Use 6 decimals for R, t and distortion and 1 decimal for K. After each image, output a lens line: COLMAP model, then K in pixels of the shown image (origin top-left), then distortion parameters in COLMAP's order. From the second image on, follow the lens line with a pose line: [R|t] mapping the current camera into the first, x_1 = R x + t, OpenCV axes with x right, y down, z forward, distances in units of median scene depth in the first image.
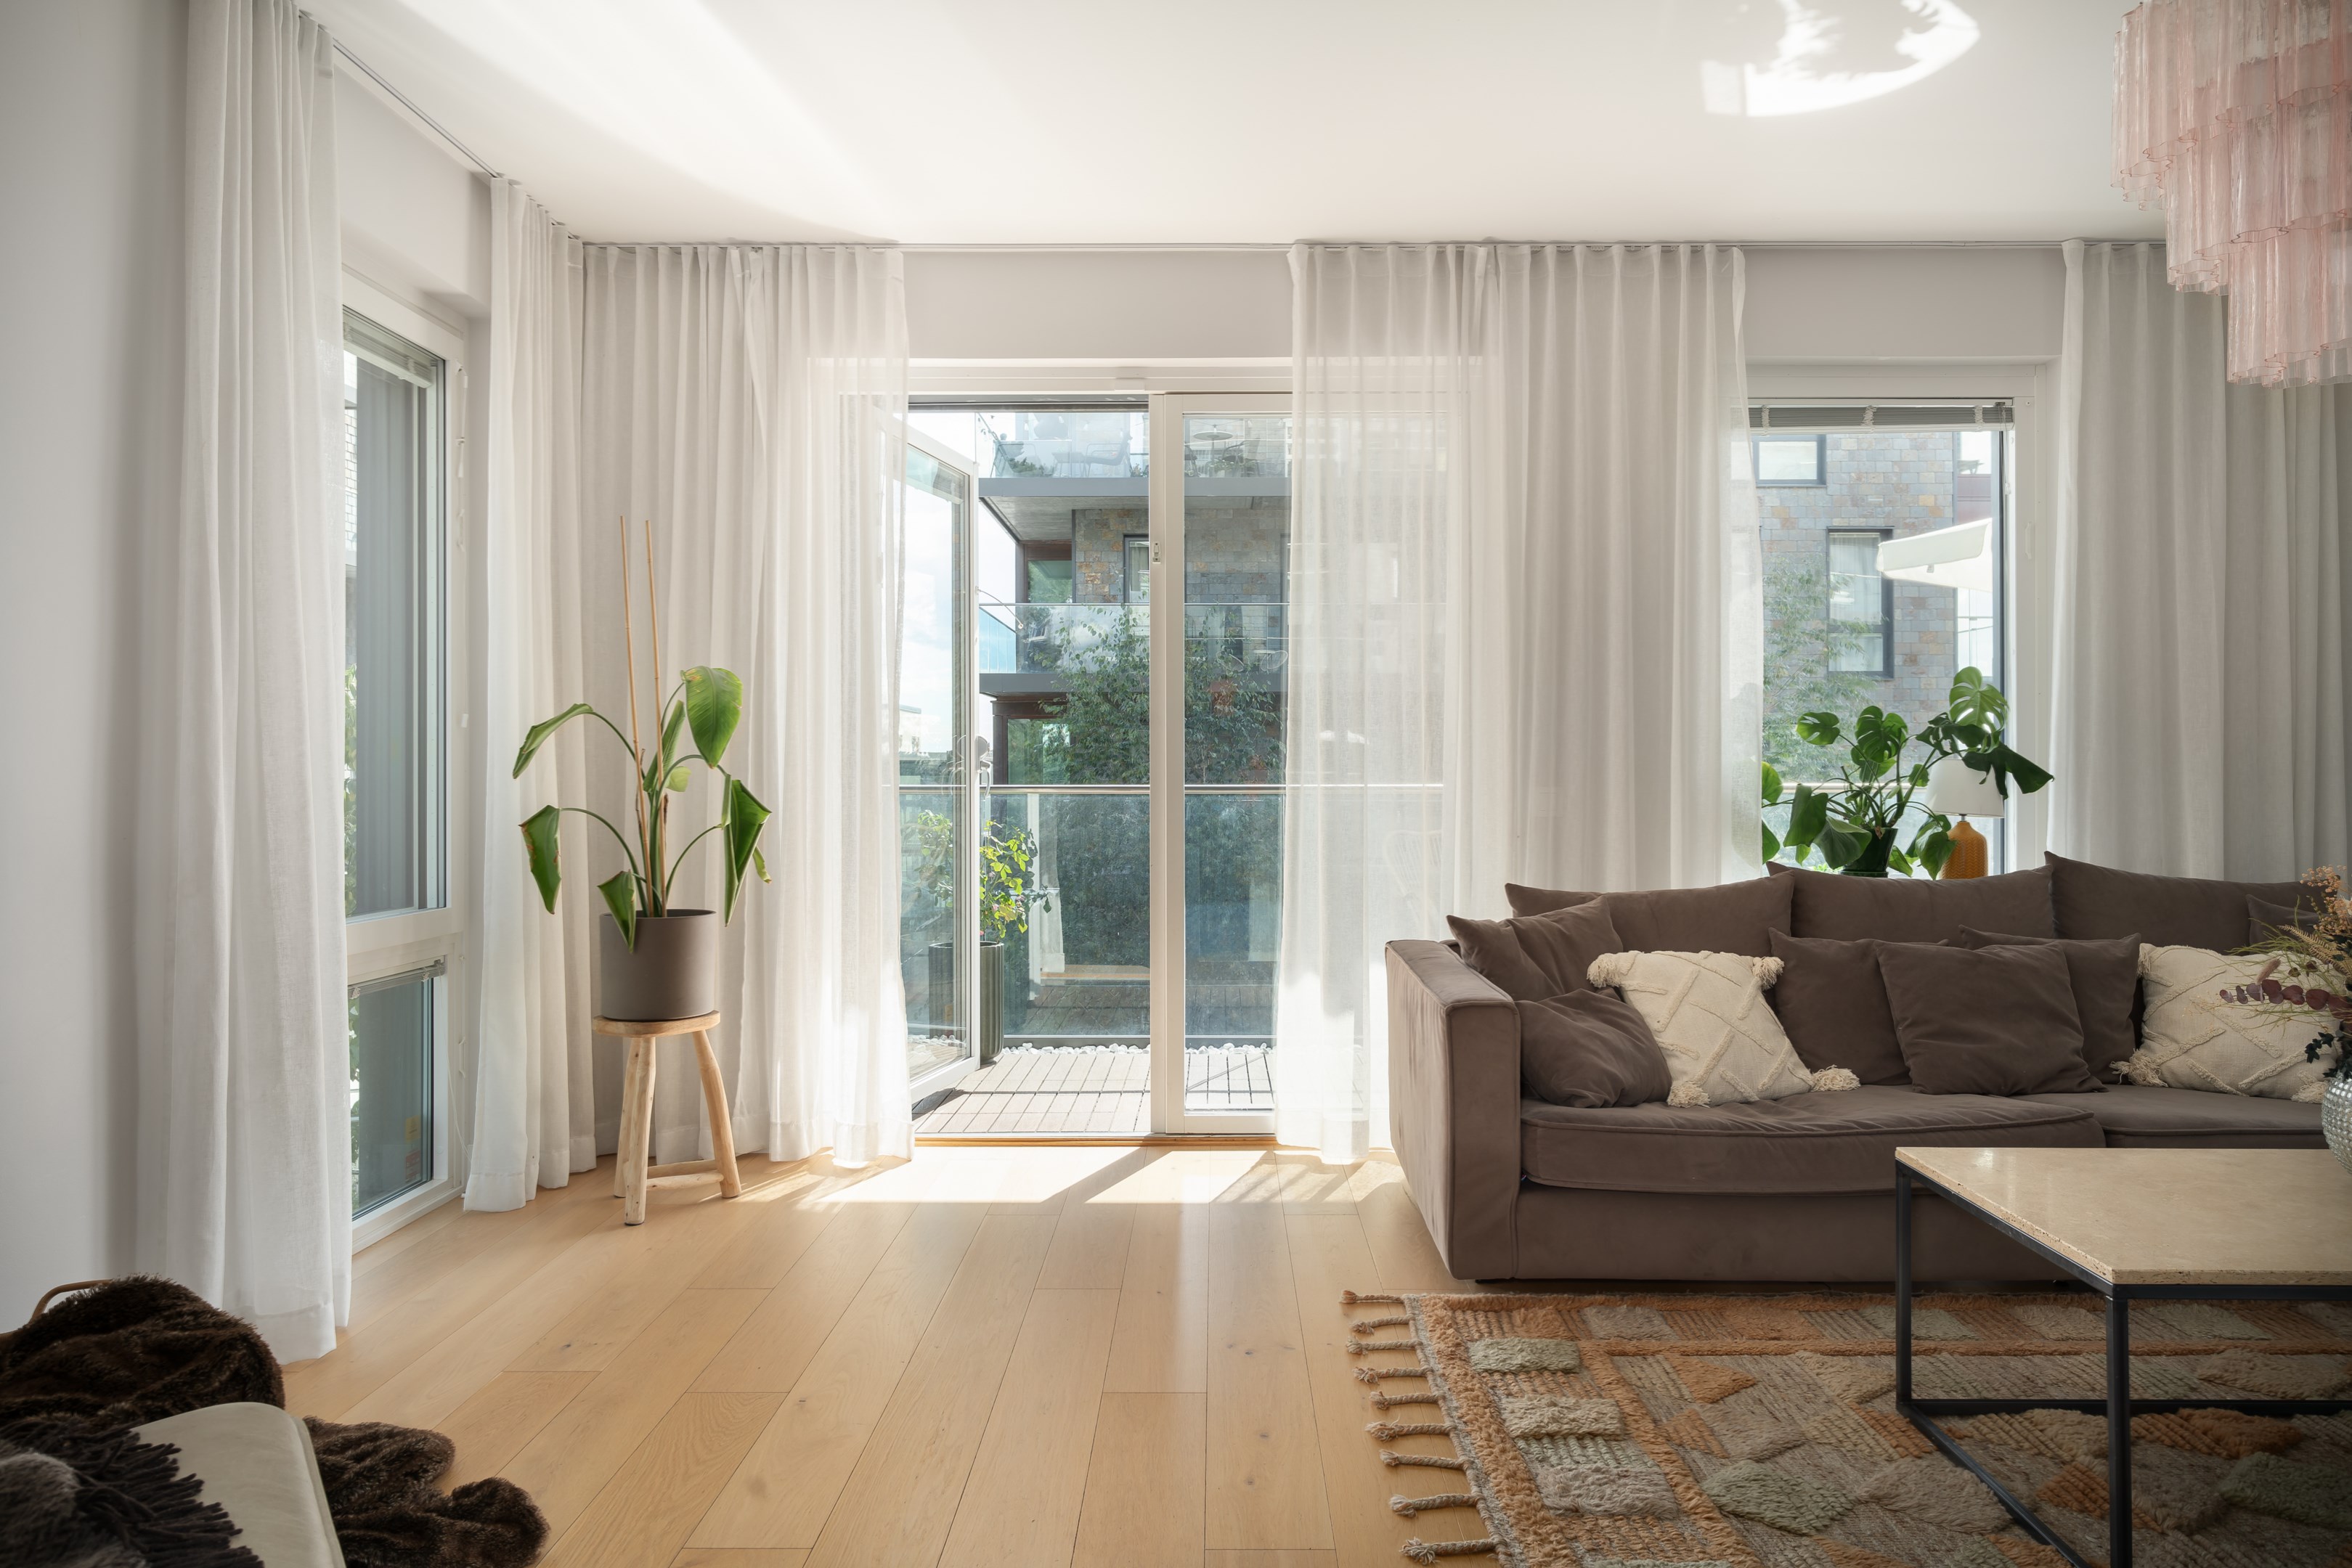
lens RADIAL K [[1550.8, 0, 1216.5], [0, 1550.8, 768.3], [0, 0, 1]] dist [0.000949, 0.002711]
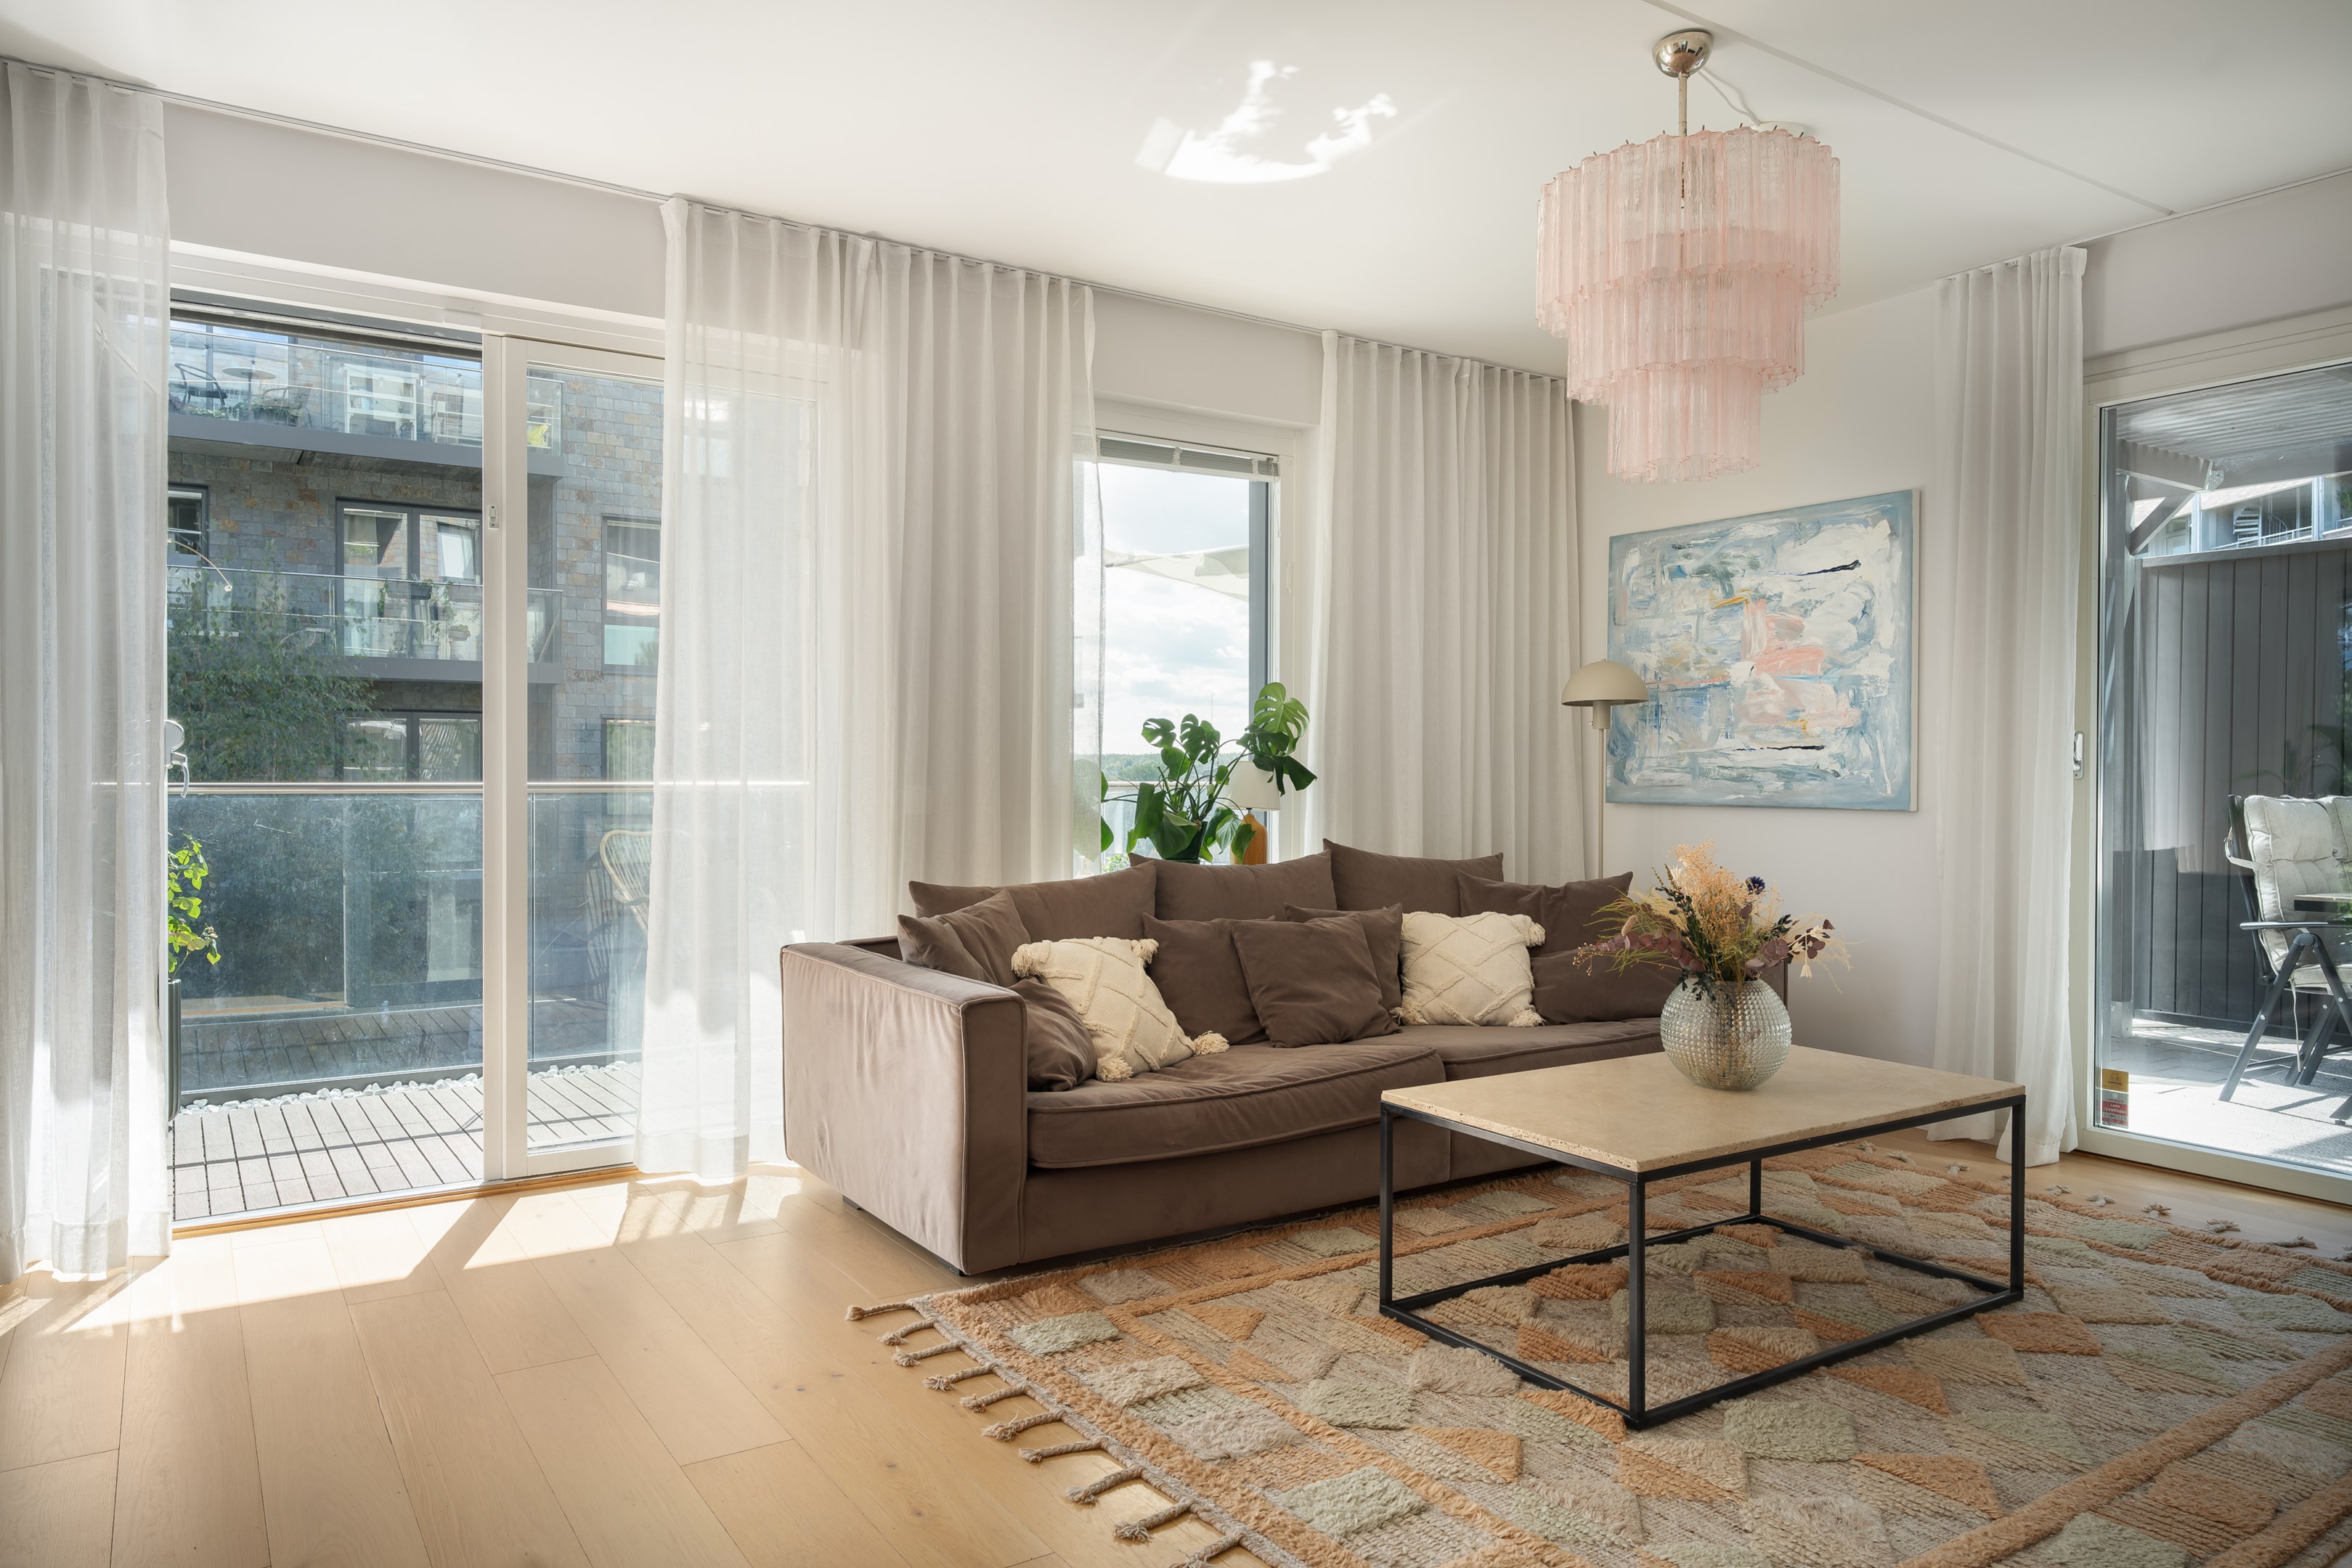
lens RADIAL K [[1527.2, 0, 1176.0], [0, 1527.2, 784.0], [0, 0, 1]] dist [0.002036, -0.000335]
pose [[0.835291, -0.000533, 0.549808, -0.225219], [-0.006193, 0.999927, 0.010377, -0.000245], [-0.549773, -0.012072, 0.835227, 0.081307]]
